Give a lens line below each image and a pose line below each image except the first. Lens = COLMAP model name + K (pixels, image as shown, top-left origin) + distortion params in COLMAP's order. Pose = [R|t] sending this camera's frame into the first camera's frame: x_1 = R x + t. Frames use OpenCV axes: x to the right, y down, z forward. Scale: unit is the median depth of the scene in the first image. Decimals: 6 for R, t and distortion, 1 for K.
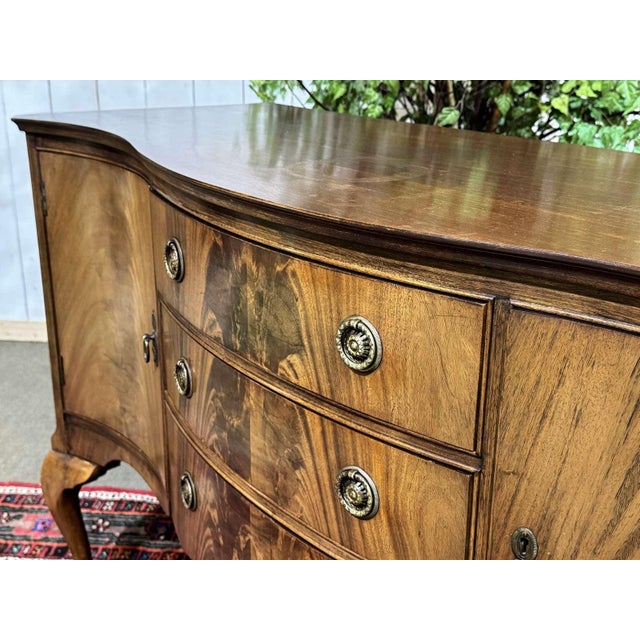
lens RADIAL K [[857.4, 0, 318.9], [0, 857.4, 319.4], [0, 0, 1]] dist [0.096748, 0.000000]
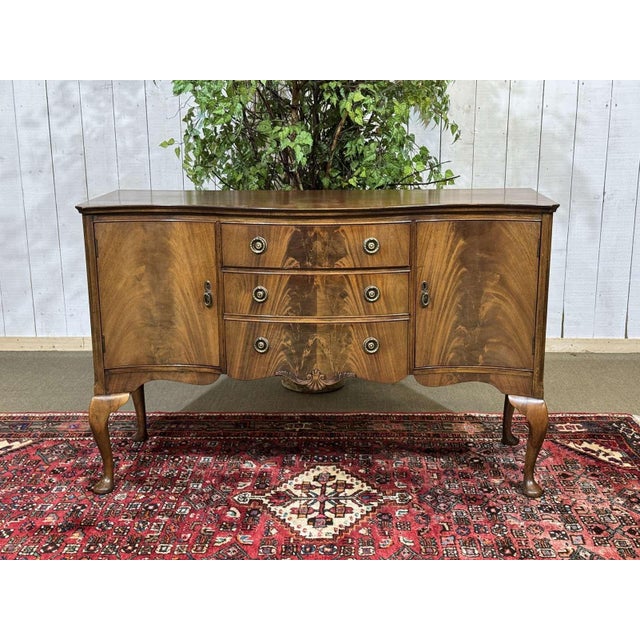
lens RADIAL K [[930.3, 0, 315.0], [0, 930.3, 319.0], [0, 0, 1]] dist [0.105431, 0.000000]
pose [[0.631994, -0.196937, 0.749533, -2.588069], [0.269446, 0.962671, 0.025746, 0.136342], [-0.726624, 0.185687, 0.661466, -1.076814]]
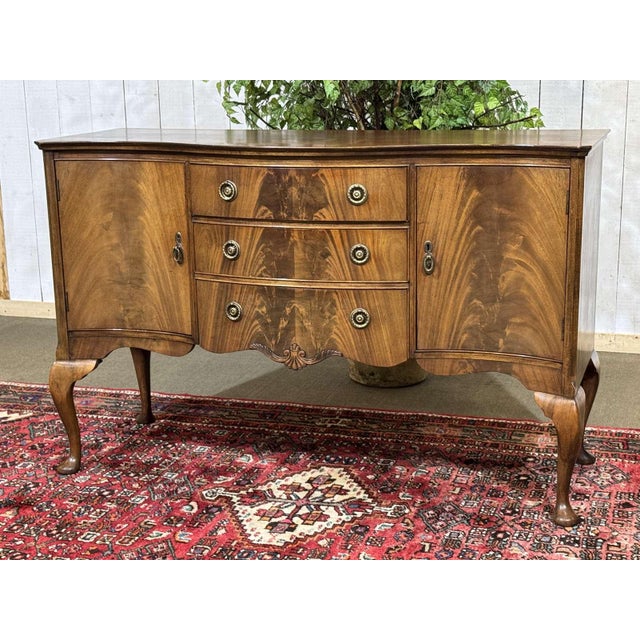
lens RADIAL K [[1169.1, 0, 318.2], [0, 1169.1, 319.2], [0, 0, 1]] dist [0.113395, 0.000000]
pose [[0.817200, -0.156521, 0.554694, -1.961002], [0.215639, 0.975552, -0.042413, 0.491767], [-0.534494, 0.154273, 0.830973, -1.767272]]
